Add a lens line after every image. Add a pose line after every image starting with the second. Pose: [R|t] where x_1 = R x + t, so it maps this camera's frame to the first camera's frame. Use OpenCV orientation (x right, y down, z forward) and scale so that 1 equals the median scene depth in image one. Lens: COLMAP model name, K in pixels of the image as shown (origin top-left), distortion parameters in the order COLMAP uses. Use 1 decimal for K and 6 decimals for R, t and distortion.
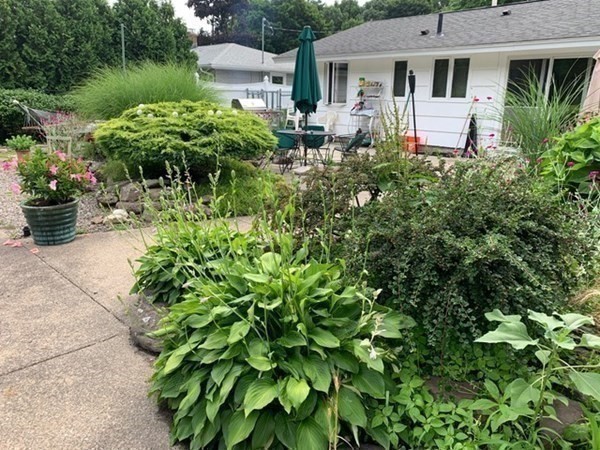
lens RADIAL K [[458.7, 0, 300.0], [0, 458.7, 225.0], [0, 0, 1]] dist [0.004267, 0.001648]
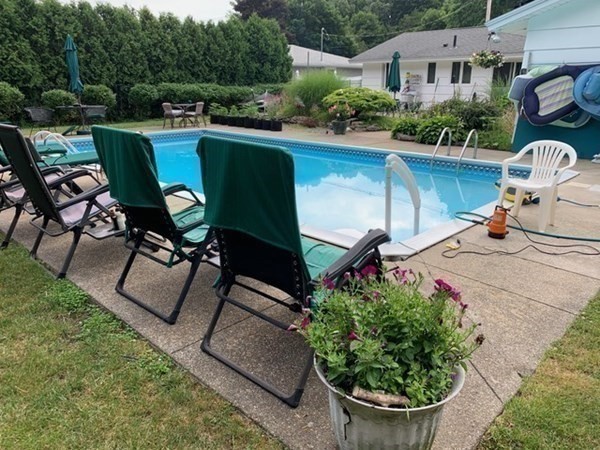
lens RADIAL K [[458.7, 0, 300.0], [0, 458.7, 225.0], [0, 0, 1]] dist [0.004267, 0.001648]
pose [[0.999824, -0.018754, 0.000693, -0.285223], [0.018730, 0.999488, 0.025935, 0.196538], [-0.001179, -0.025917, 0.999663, -0.730844]]
